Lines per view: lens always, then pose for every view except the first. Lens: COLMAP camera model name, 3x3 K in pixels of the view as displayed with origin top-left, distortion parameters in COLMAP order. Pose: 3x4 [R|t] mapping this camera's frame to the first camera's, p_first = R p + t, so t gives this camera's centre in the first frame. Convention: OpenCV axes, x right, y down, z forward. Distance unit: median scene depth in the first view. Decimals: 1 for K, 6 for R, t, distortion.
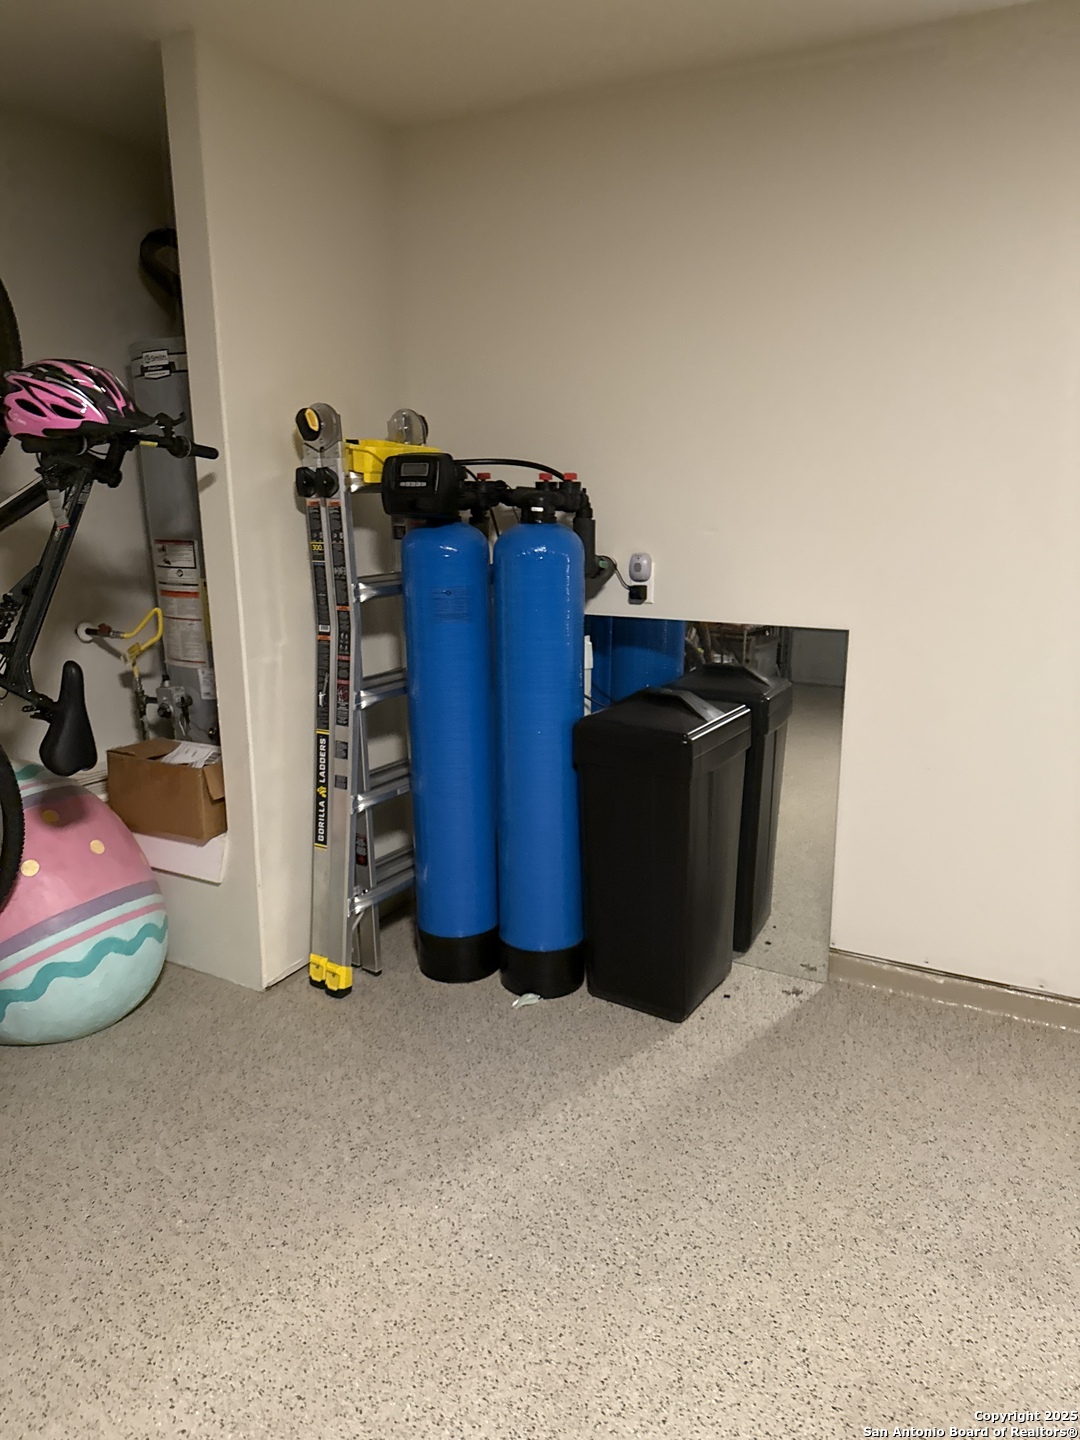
lens RADIAL K [[998.7, 0, 539.8], [0, 998.7, 709.8], [0, 0, 1]] dist [0.003723, 0.000396]
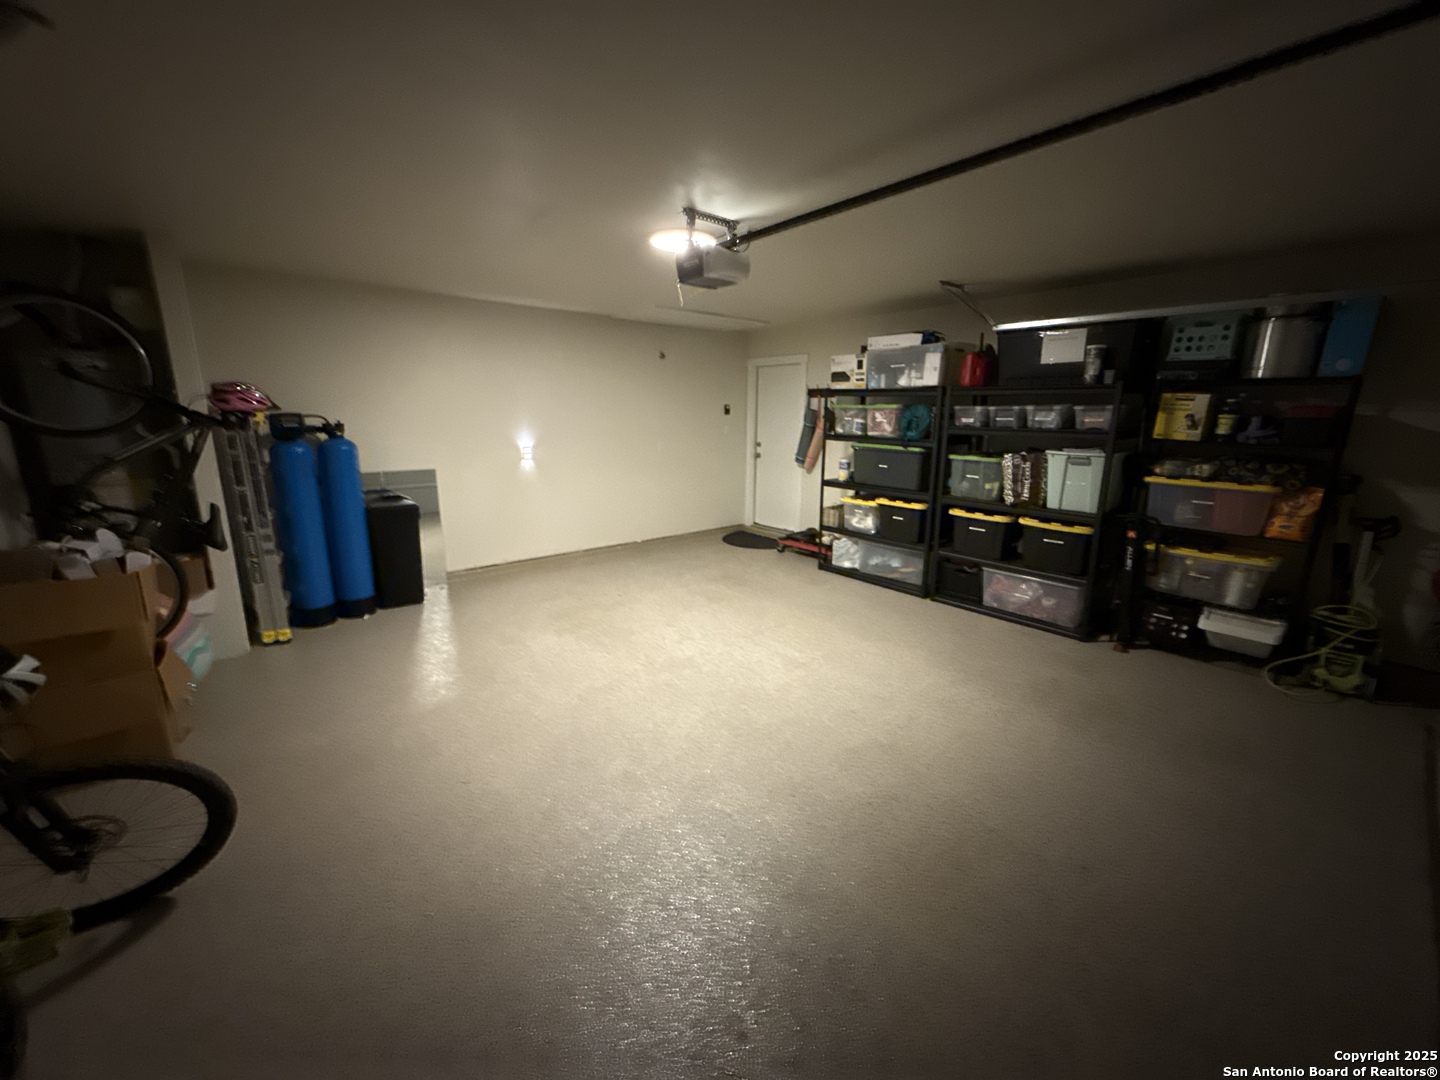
lens RADIAL K [[571.2, 0, 719.2], [0, 571.2, 543.8], [0, 0, 1]] dist [-0.005284, 0.002134]
pose [[0.350993, -0.194773, 0.915897, -1.084953], [0.184888, 0.973287, 0.136124, 0.069824], [-0.917943, 0.121560, 0.377628, -0.492770]]
